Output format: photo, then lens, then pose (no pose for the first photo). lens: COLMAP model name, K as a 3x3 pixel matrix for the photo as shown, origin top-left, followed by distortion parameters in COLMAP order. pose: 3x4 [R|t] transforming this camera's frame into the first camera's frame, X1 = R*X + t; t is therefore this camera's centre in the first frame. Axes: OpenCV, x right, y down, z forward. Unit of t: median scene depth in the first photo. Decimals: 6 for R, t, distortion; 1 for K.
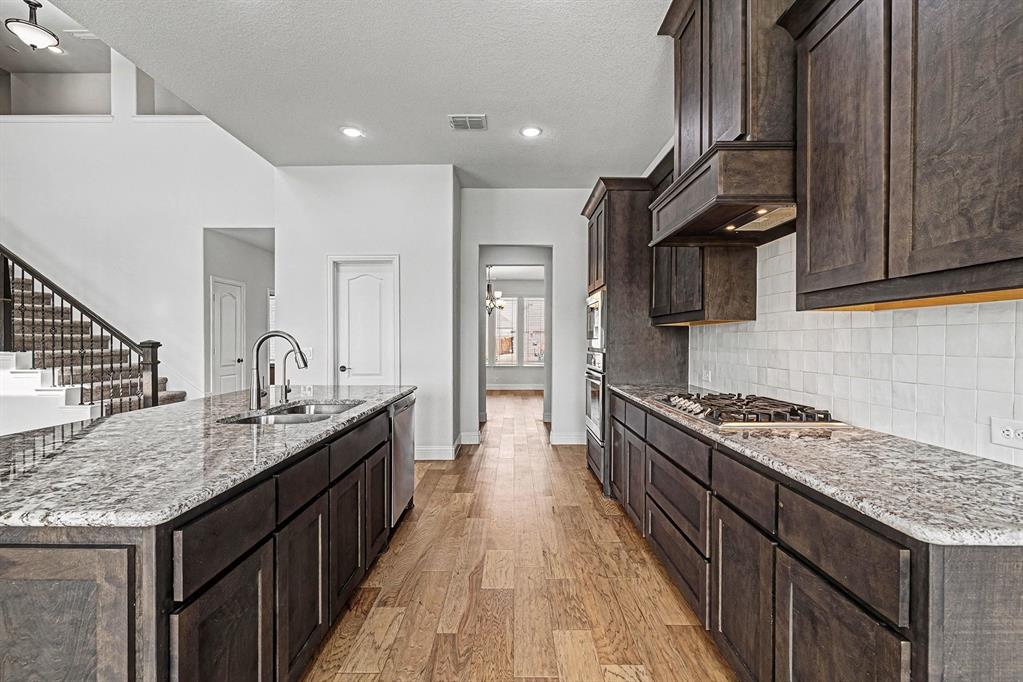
lens RADIAL K [[444.2, 0, 513.7], [0, 444.2, 344.3], [0, 0, 1]] dist [-0.000916, 0.000831]
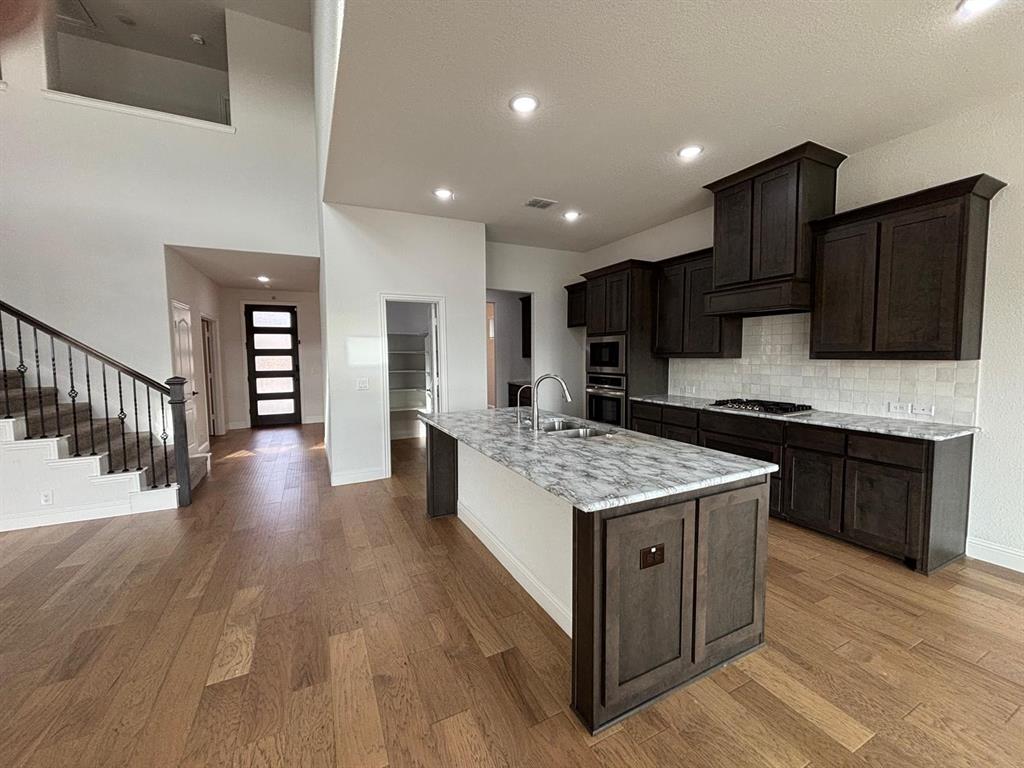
lens RADIAL K [[411.9, 0, 515.3], [0, 411.9, 381.8], [0, 0, 1]] dist [0.006805, -0.000514]
pose [[0.892801, -0.038766, 0.448779, -1.417048], [0.013587, 0.998154, 0.059190, -0.095843], [-0.450246, -0.046747, 0.891680, -0.142534]]
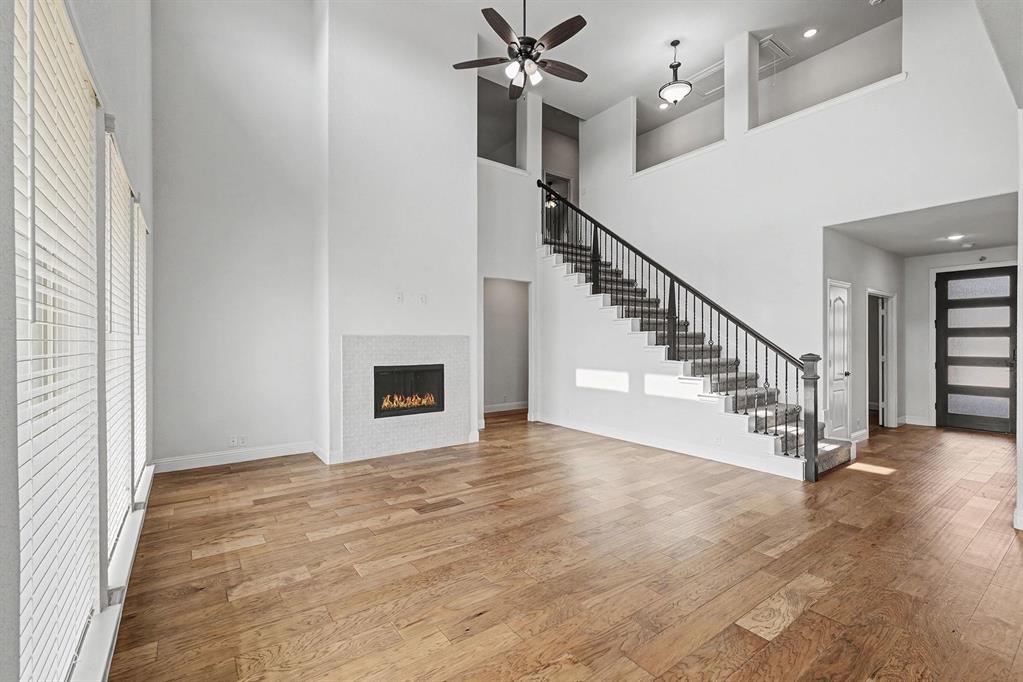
lens RADIAL K [[444.2, 0, 503.1], [0, 444.2, 339.3], [0, 0, 1]] dist [-0.000916, 0.000831]
pose [[0.585698, -0.002783, -0.810525, -1.064019], [-0.008568, 0.999917, -0.009625, -0.056981], [0.810484, 0.012582, 0.585626, -0.156082]]
